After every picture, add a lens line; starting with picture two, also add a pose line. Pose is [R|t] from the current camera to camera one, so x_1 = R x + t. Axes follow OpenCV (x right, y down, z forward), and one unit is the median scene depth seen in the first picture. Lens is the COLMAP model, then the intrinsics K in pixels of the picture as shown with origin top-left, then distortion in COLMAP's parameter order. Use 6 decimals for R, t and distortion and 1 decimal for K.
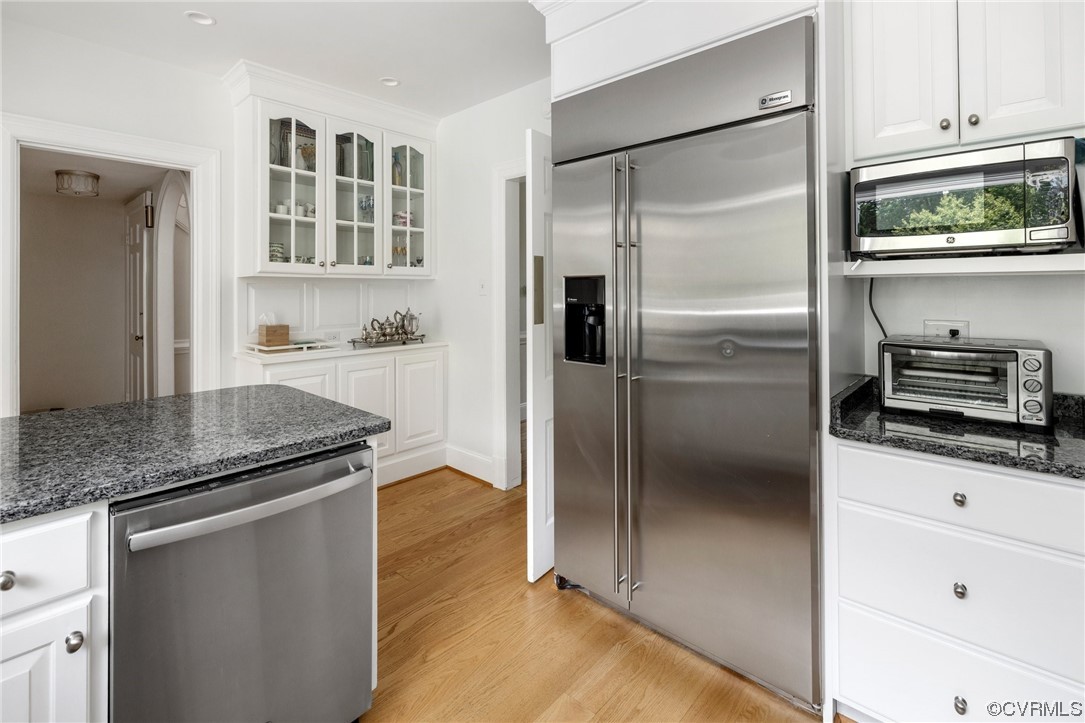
lens RADIAL K [[510.3, 0, 541.8], [0, 510.3, 281.9], [0, 0, 1]] dist [-0.000311, 0.000029]
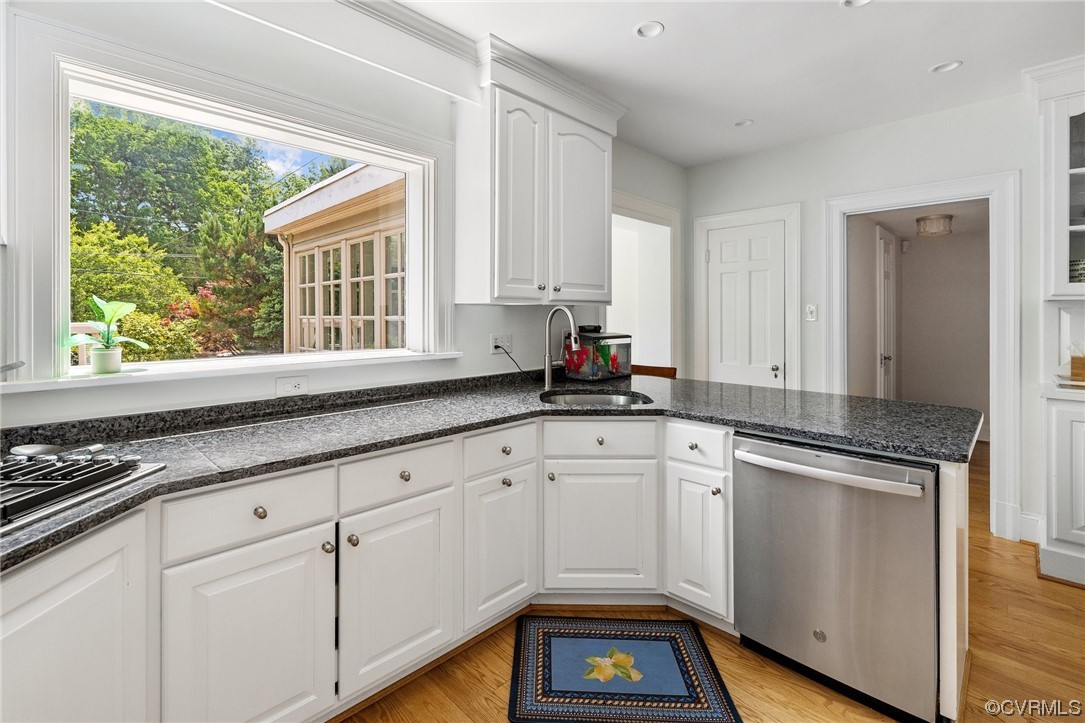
lens RADIAL K [[483.7, 0, 540.6], [0, 483.7, 311.6], [0, 0, 1]] dist [0.000155, 0.000007]
pose [[-0.031948, 0.002615, -0.999486, 0.318400], [0.009323, 0.999954, 0.002318, -0.001023], [0.999446, -0.009244, -0.031971, 0.125478]]
